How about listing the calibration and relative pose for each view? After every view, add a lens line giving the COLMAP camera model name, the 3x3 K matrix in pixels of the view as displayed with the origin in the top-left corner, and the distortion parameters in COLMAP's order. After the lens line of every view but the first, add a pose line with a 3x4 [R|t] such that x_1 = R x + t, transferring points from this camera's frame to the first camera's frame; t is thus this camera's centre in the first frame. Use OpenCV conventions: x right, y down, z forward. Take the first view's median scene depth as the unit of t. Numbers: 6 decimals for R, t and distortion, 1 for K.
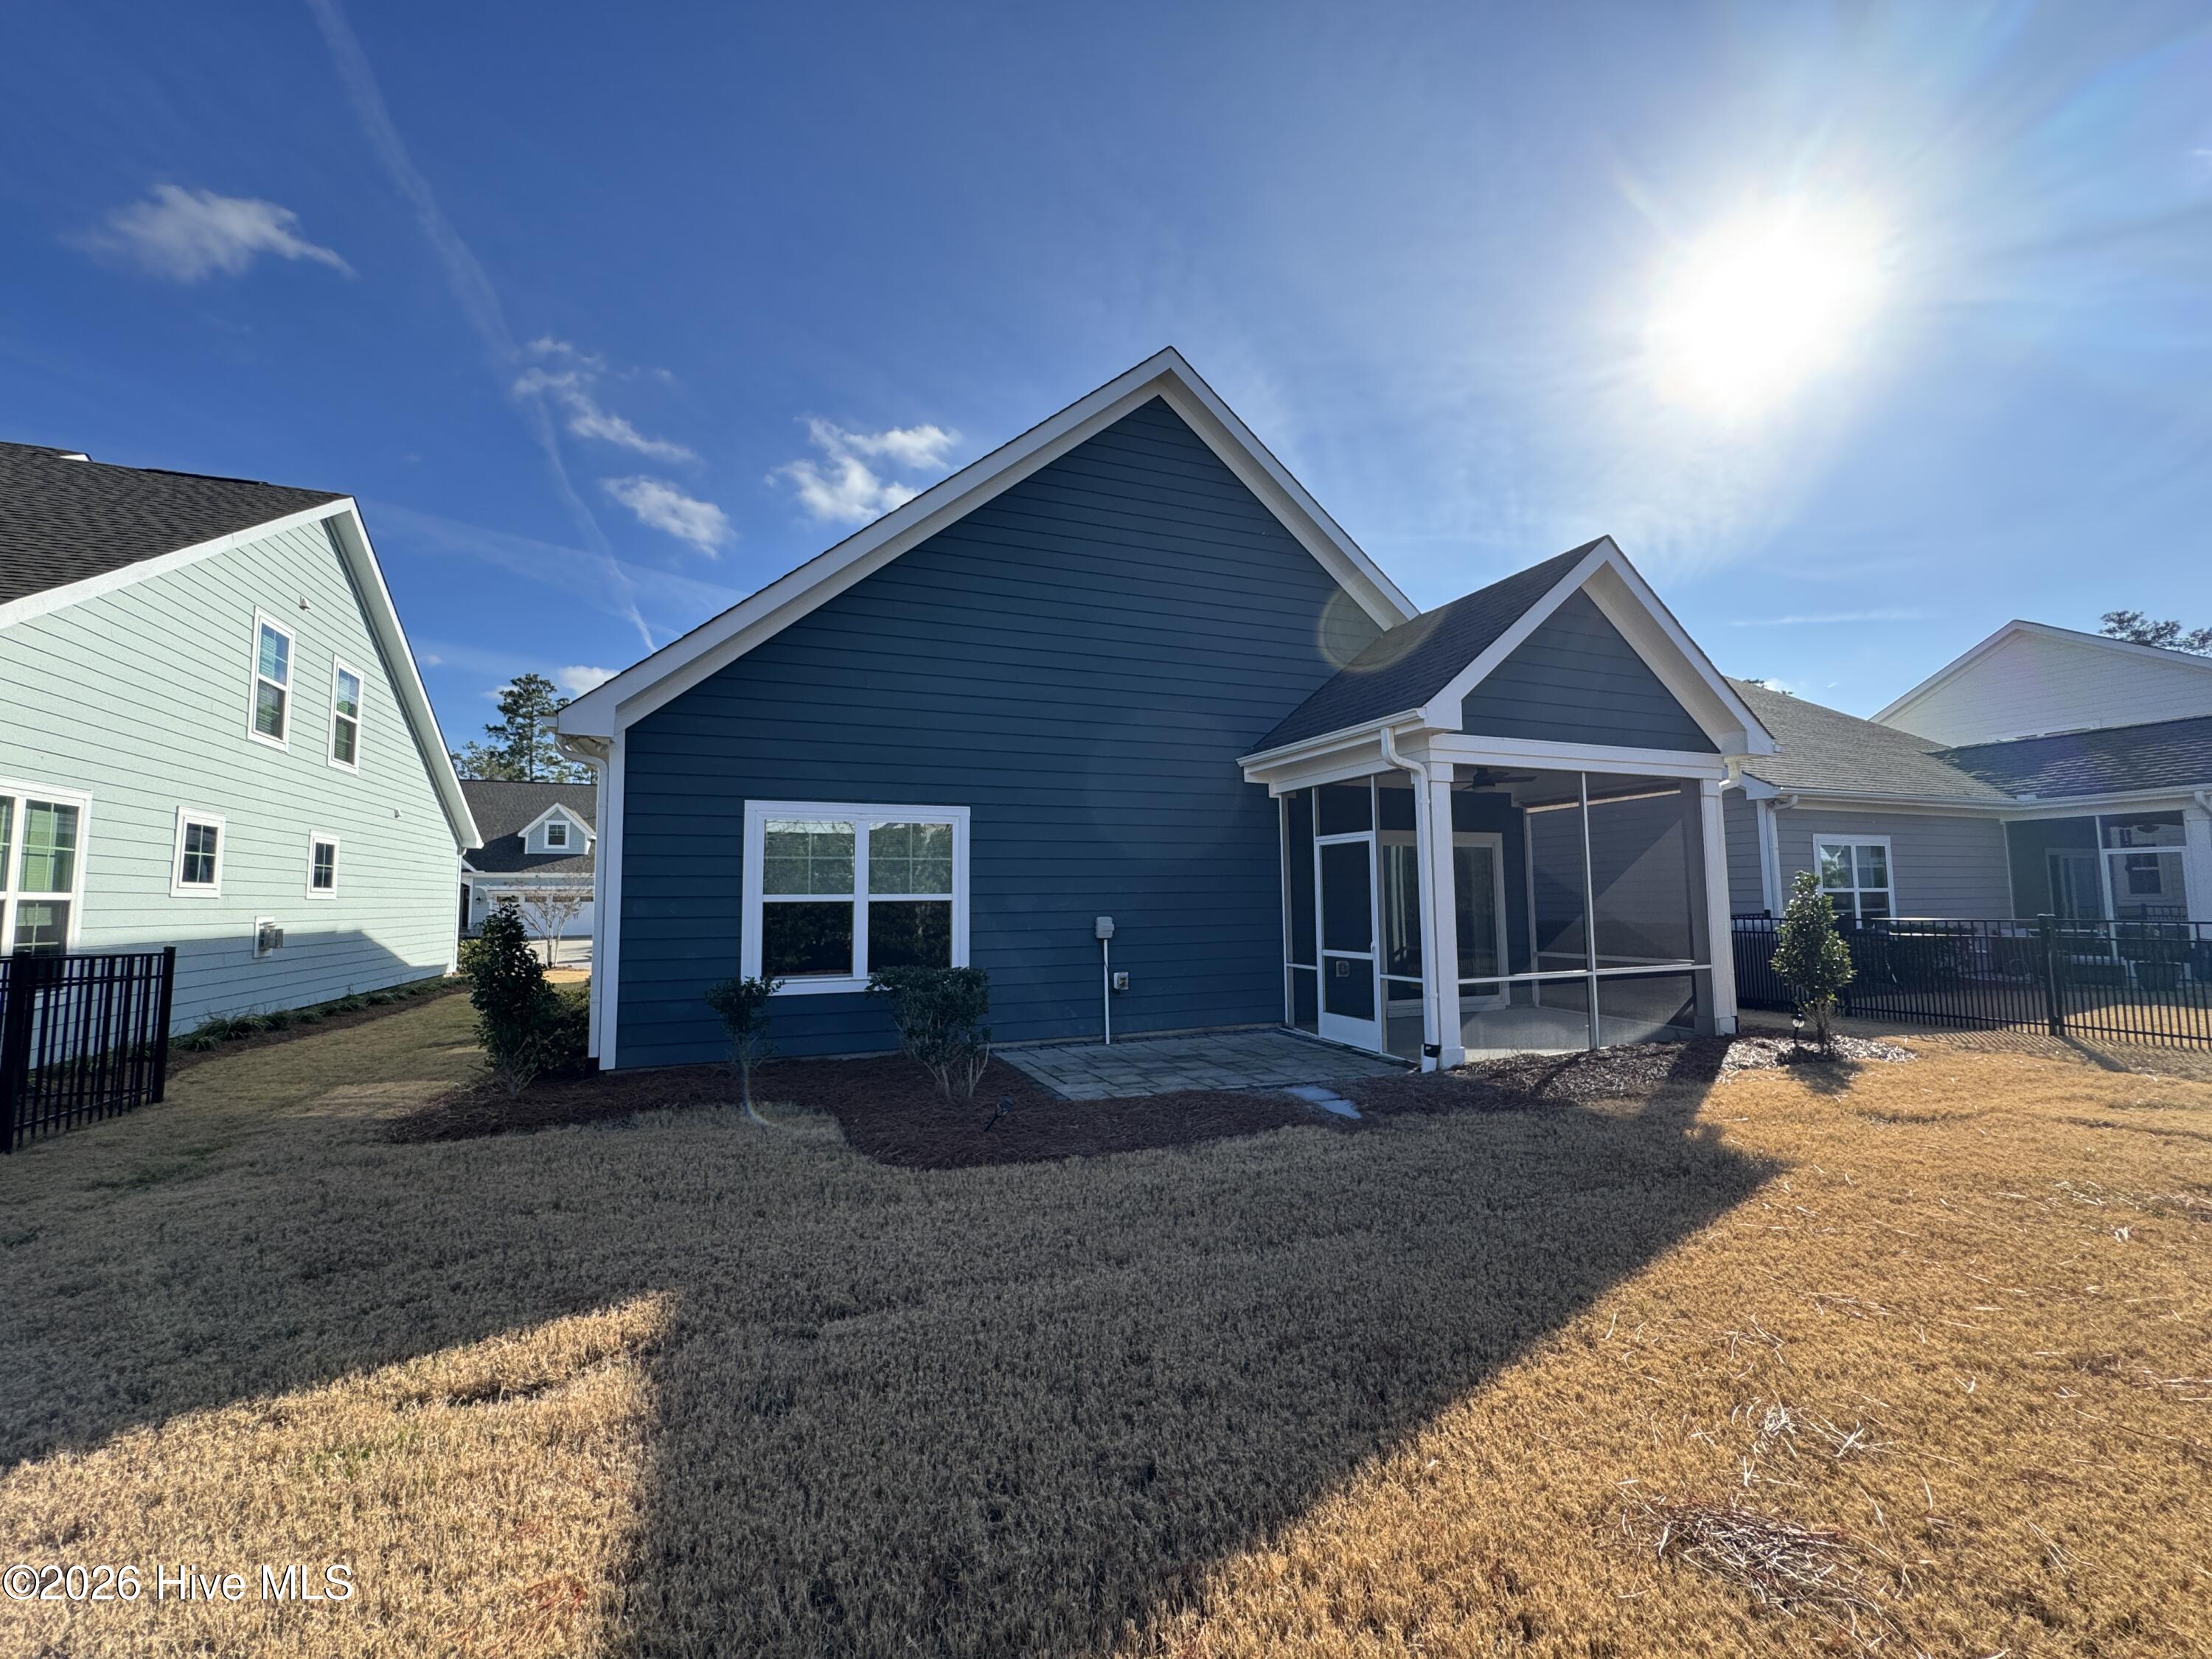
lens RADIAL K [[903.0, 0, 1106.0], [0, 903.0, 829.5], [0, 0, 1]] dist [-0.001523, -0.000039]
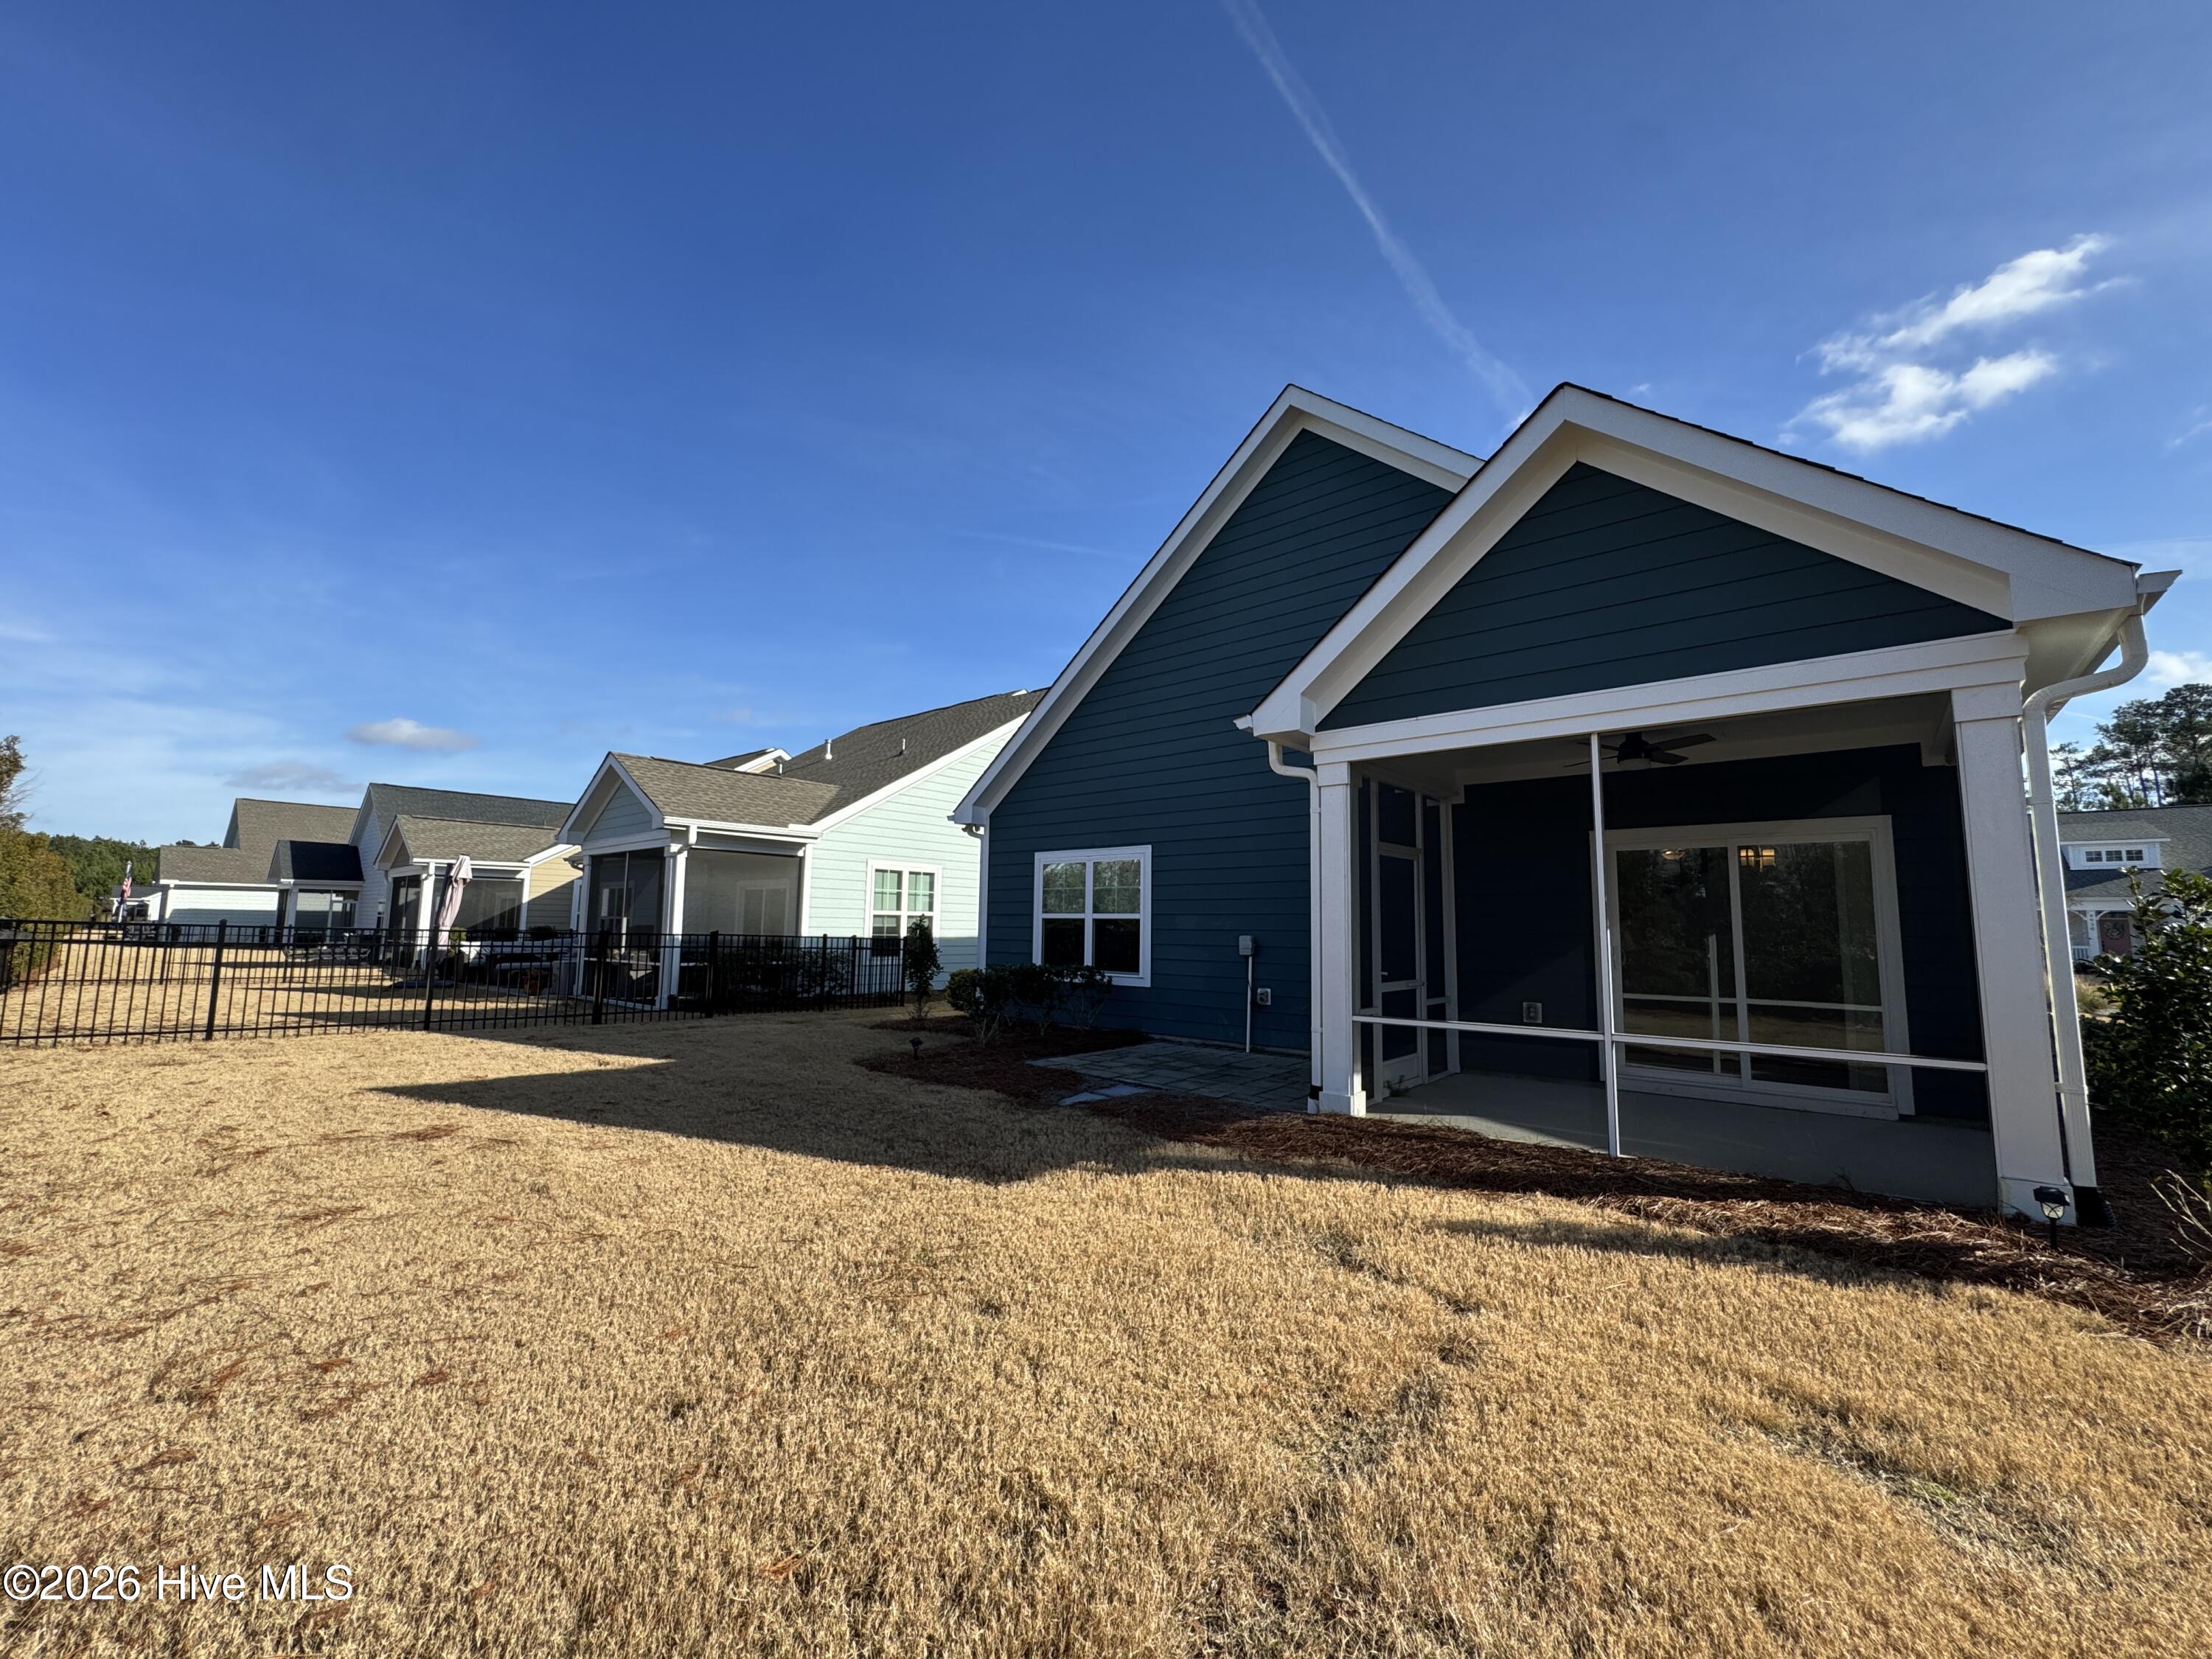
lens RADIAL K [[887.8, 0, 1106.0], [0, 887.8, 832.0], [0, 0, 1]] dist [-0.001418, 0.000310]
pose [[0.455103, -0.078279, -0.886992, 0.939038], [0.057900, 0.996622, -0.058246, 0.026135], [0.888555, -0.024849, 0.458097, 0.377057]]
